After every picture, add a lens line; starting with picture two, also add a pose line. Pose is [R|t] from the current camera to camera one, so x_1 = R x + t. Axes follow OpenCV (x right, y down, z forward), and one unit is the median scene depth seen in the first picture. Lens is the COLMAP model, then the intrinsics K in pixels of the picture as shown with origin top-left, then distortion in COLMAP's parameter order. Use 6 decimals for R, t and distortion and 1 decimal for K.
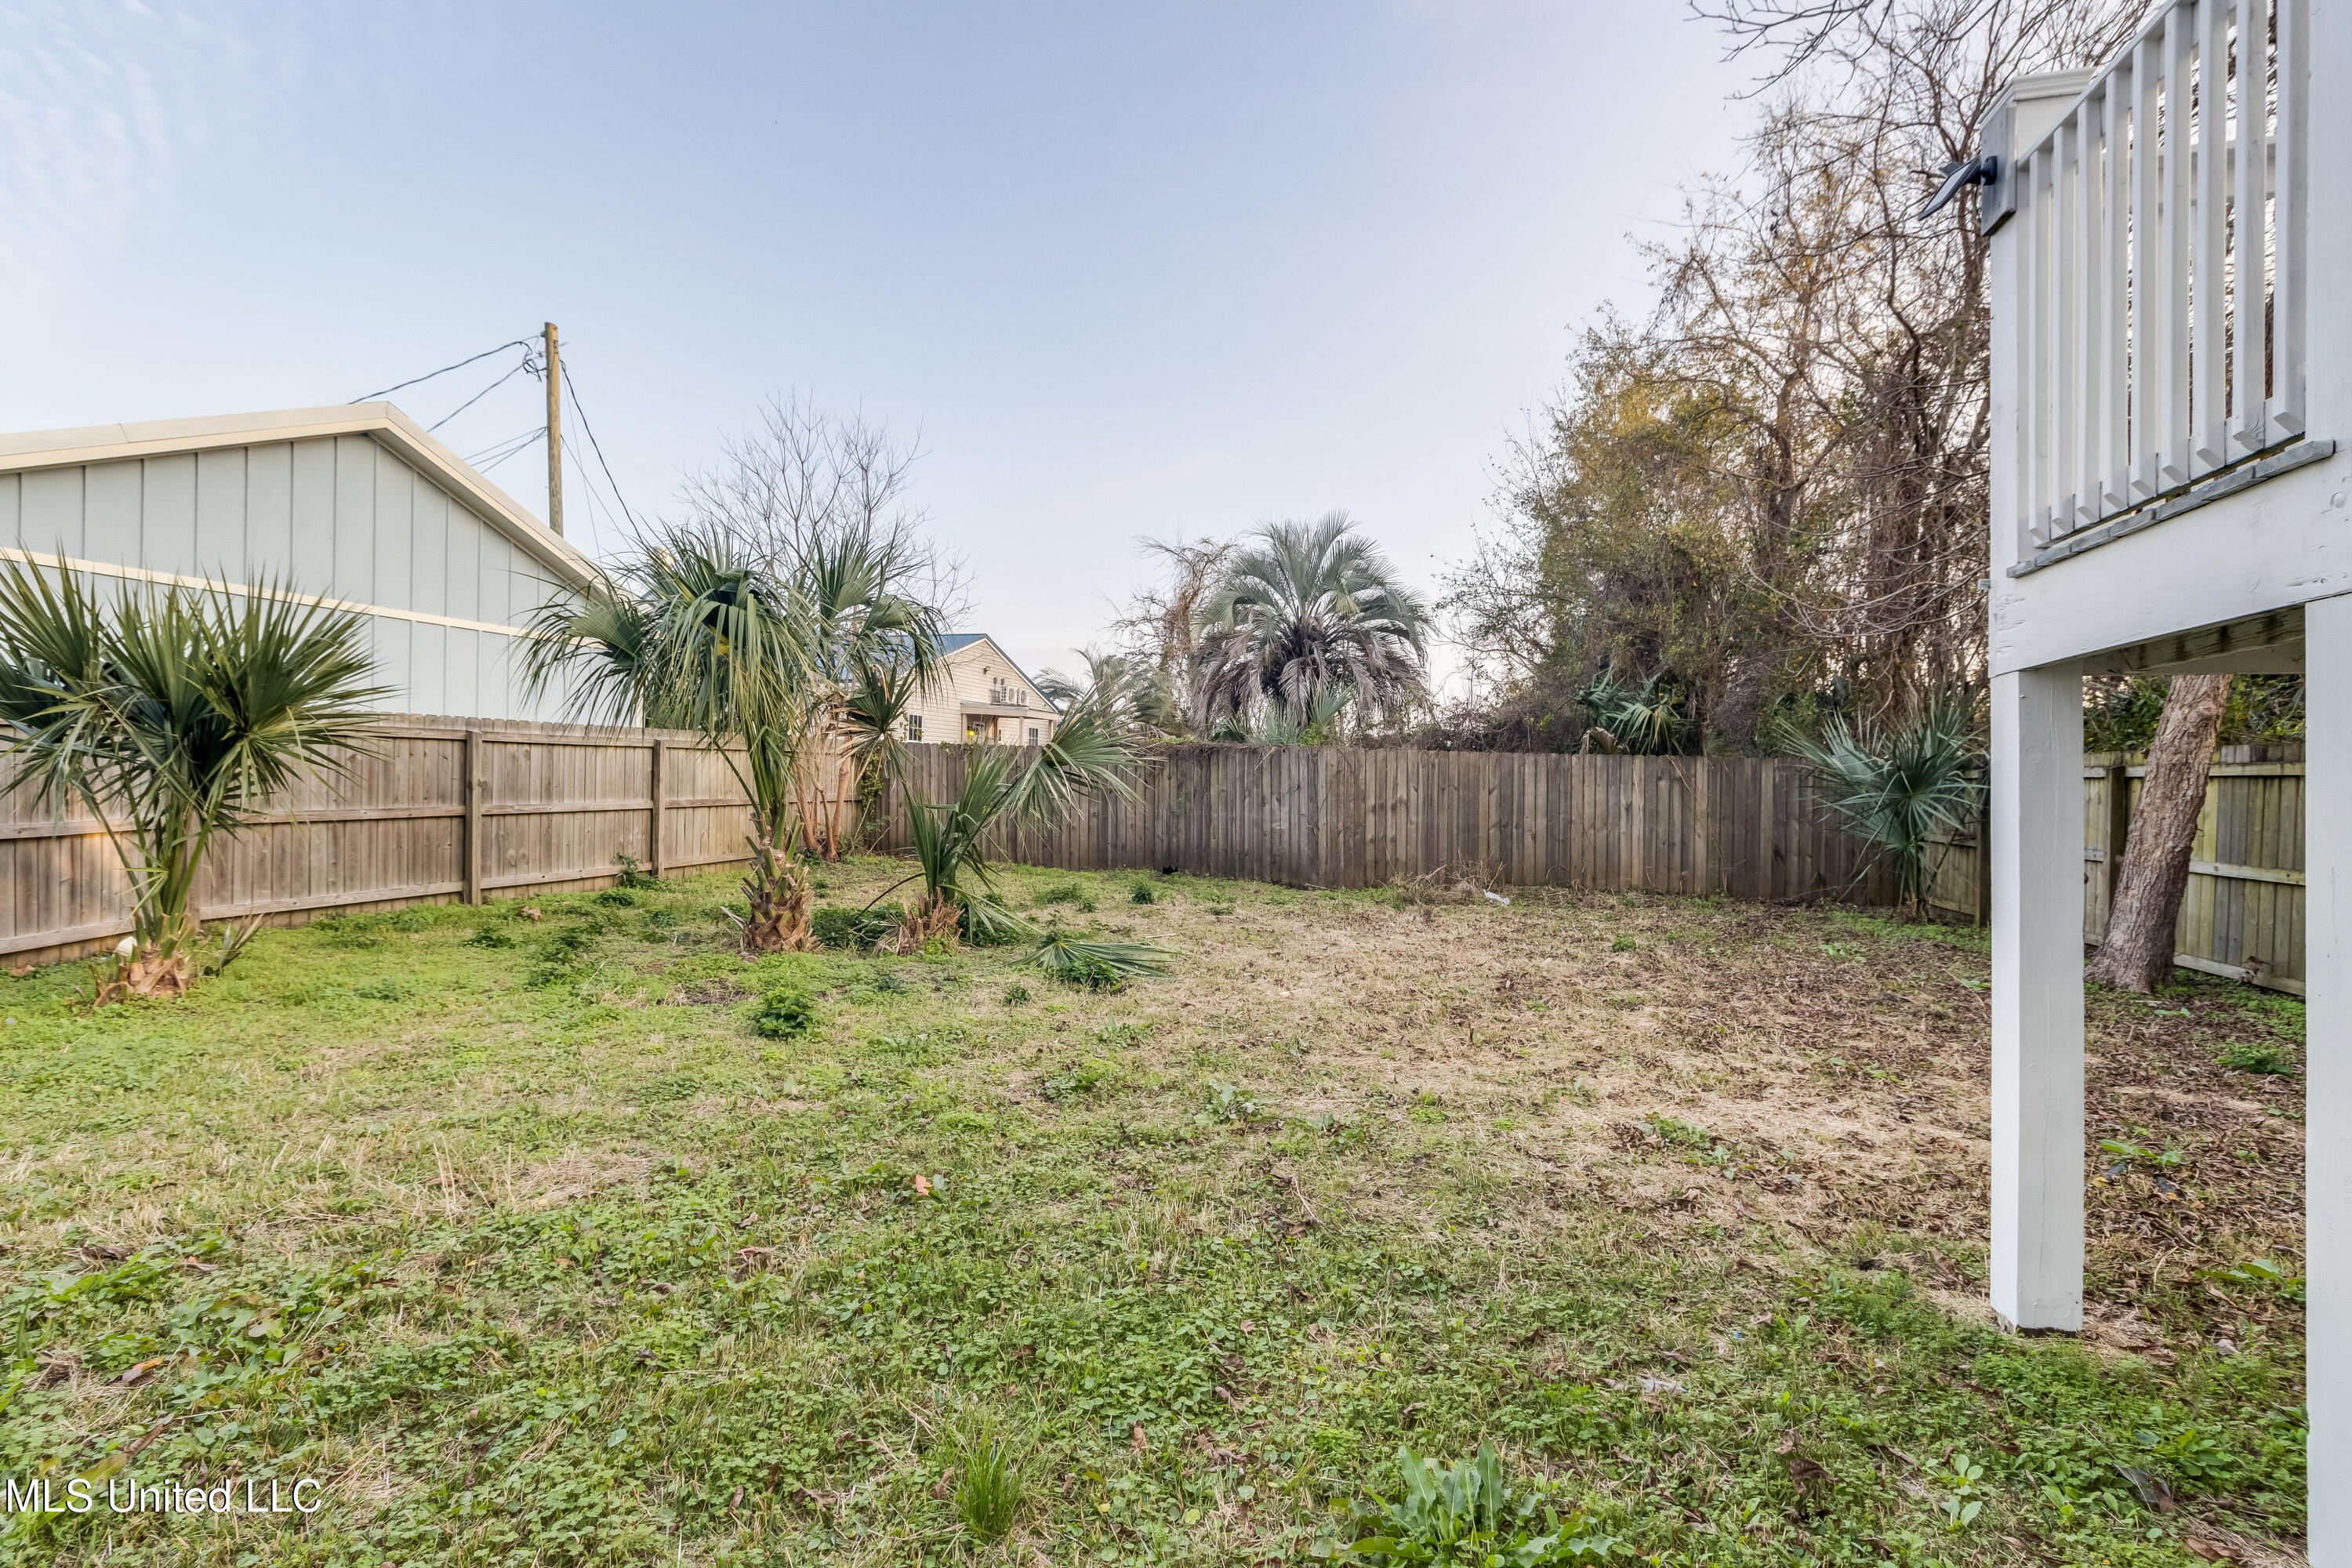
lens RADIAL K [[1097.8, 0, 1169.1], [0, 1097.8, 775.5], [0, 0, 1]] dist [0.005119, 0.000379]
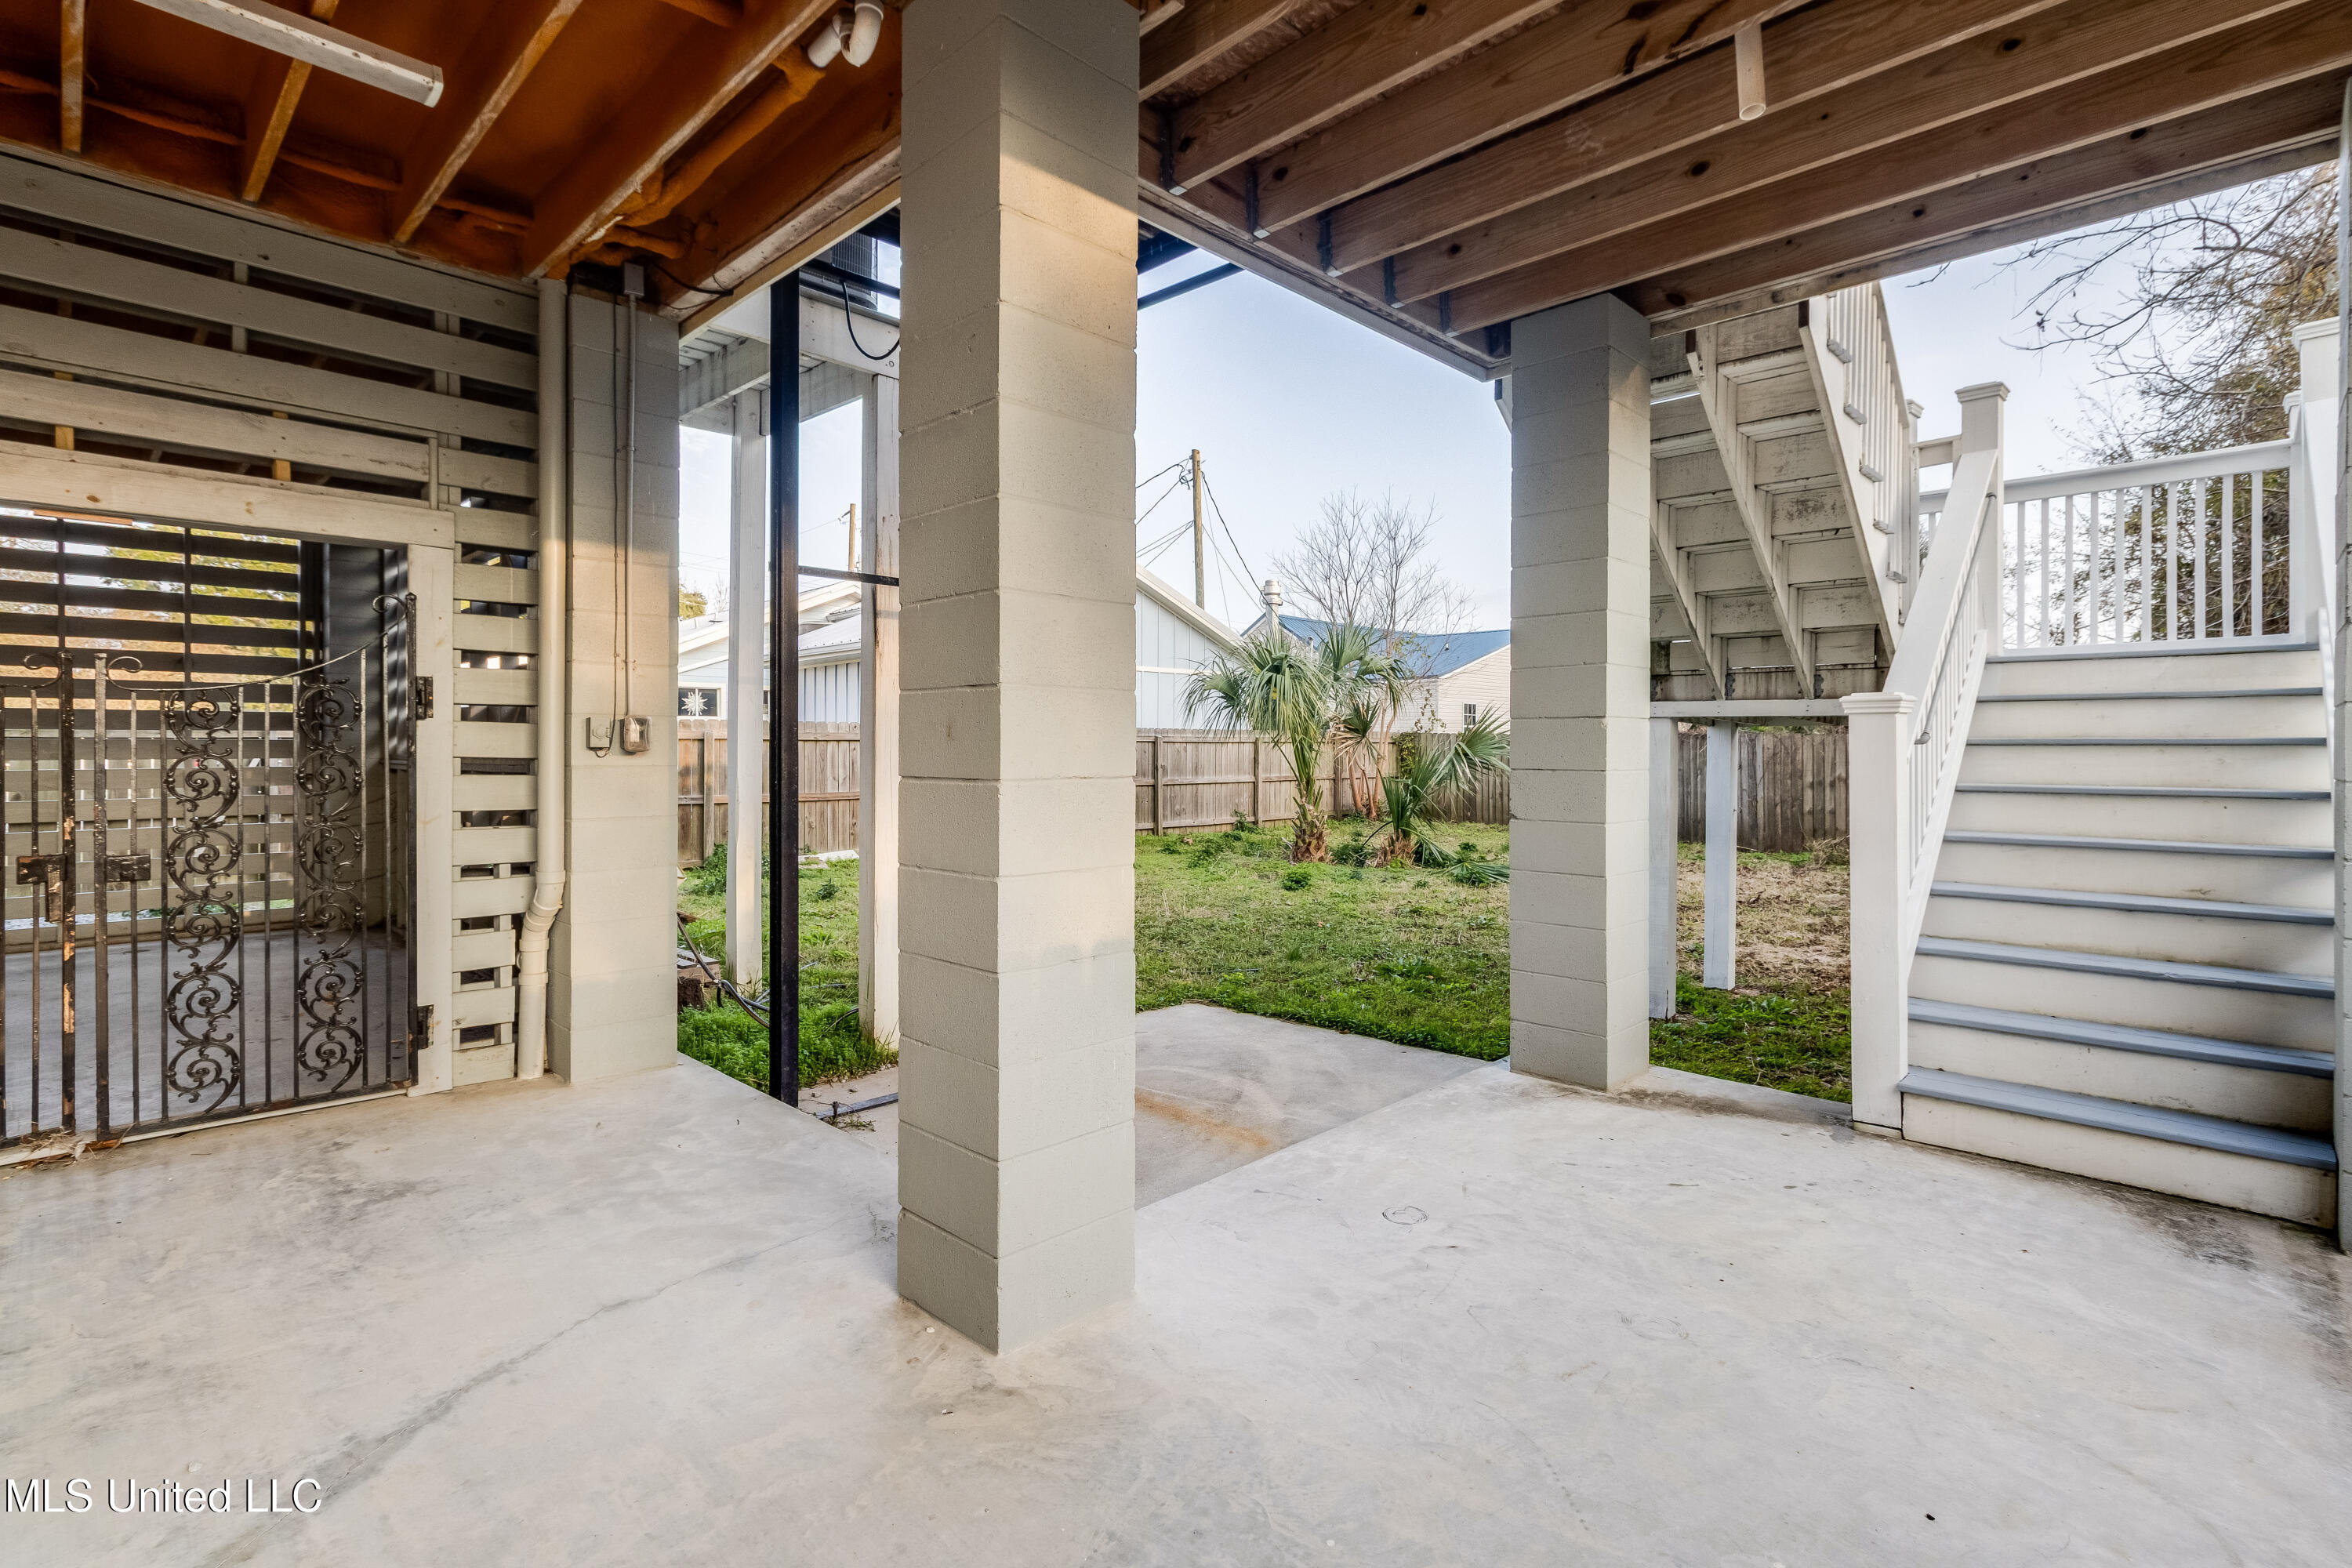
lens RADIAL K [[1097.8, 0, 1177.4], [0, 1097.8, 766.2], [0, 0, 1]] dist [0.005119, 0.000379]
pose [[0.861719, -0.001912, -0.507383, 0.270373], [0.008784, 0.999899, 0.011149, -0.012135], [0.507310, -0.014064, 0.861649, -0.474892]]
